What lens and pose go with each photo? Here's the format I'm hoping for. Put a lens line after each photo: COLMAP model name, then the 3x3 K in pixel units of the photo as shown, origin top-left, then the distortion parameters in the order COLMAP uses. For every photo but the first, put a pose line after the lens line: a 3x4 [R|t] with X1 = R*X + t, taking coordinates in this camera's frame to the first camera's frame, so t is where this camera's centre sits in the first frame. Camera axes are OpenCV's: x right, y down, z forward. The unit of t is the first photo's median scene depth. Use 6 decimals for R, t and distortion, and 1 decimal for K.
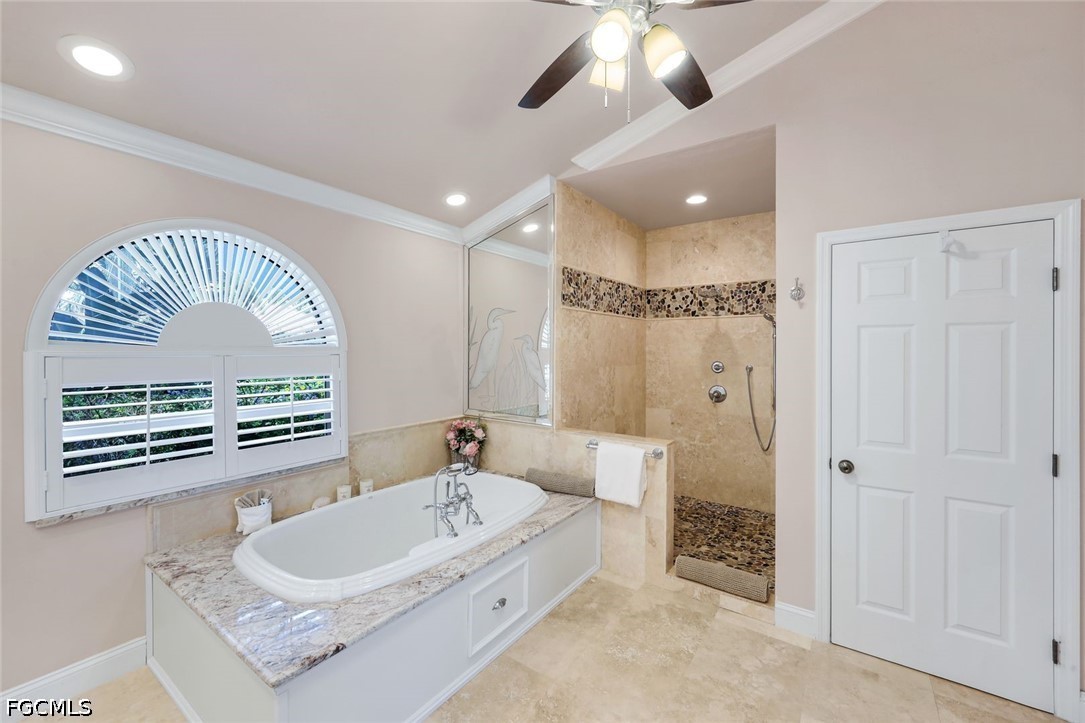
lens RADIAL K [[444.6, 0, 532.3], [0, 444.6, 354.8], [0, 0, 1]] dist [-0.000535, -0.000088]
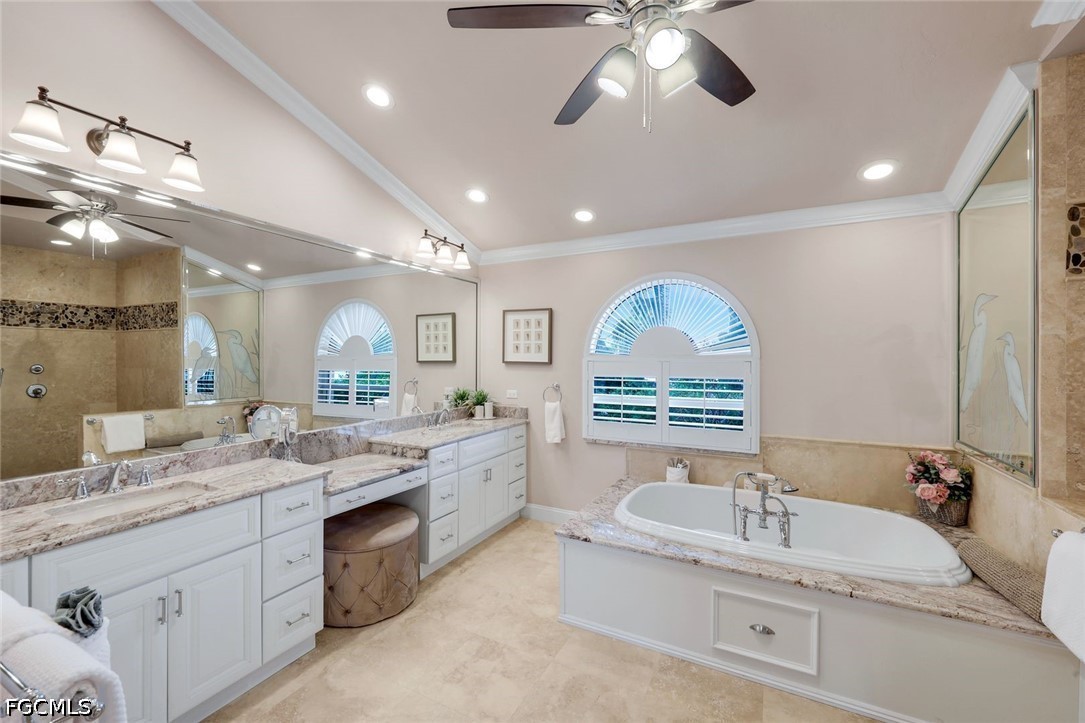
lens RADIAL K [[444.6, 0, 532.3], [0, 444.6, 354.8], [0, 0, 1]] dist [-0.000535, -0.000088]
pose [[0.124768, -0.007601, -0.992157, 0.759738], [-0.008319, 0.999927, -0.008707, -0.003621], [0.992151, 0.009340, 0.124695, 0.382394]]
